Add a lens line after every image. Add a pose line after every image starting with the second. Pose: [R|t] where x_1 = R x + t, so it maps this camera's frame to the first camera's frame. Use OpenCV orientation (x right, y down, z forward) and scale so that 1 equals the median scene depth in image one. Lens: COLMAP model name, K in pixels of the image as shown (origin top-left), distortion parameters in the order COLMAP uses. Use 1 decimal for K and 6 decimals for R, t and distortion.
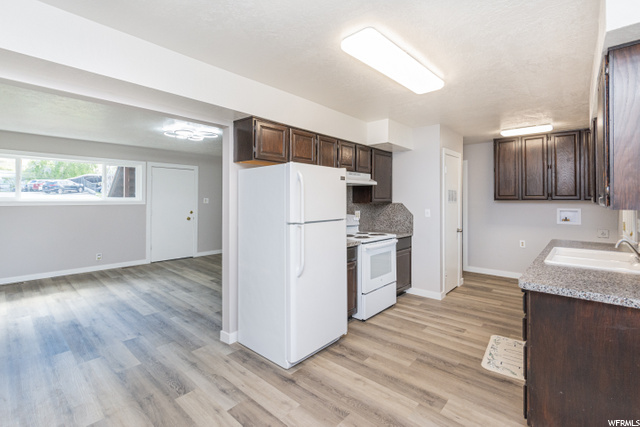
lens RADIAL K [[288.2, 0, 317.0], [0, 288.2, 196.3], [0, 0, 1]] dist [-0.002254, -0.003763]
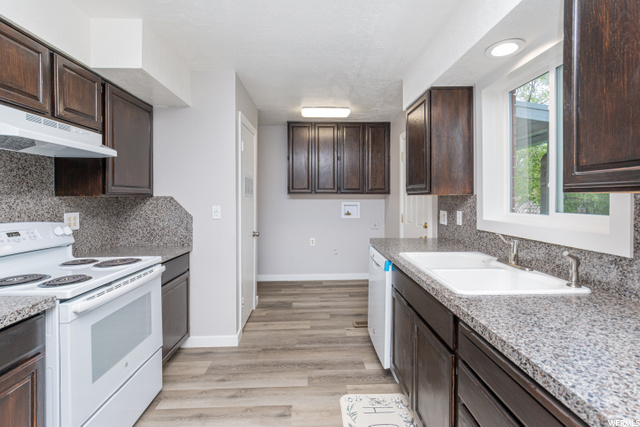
lens RADIAL K [[288.2, 0, 317.5], [0, 288.2, 201.4], [0, 0, 1]] dist [-0.002254, -0.003763]
pose [[0.719498, -0.009750, 0.694426, 0.118091], [-0.007238, 0.999742, 0.021536, 0.021617], [-0.694457, -0.020521, 0.719242, 0.434174]]
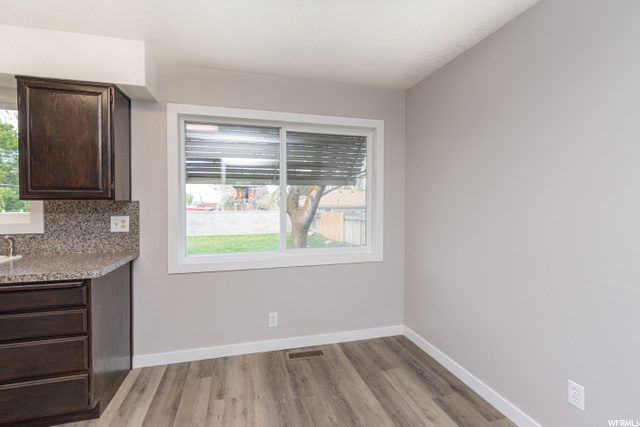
lens RADIAL K [[288.2, 0, 321.9], [0, 288.2, 210.2], [0, 0, 1]] dist [-0.002254, -0.003763]
pose [[-0.855142, -0.020795, 0.517977, -0.203554], [-0.016137, 0.999779, 0.013497, 0.019008], [-0.518143, 0.003183, -0.855288, 0.607697]]
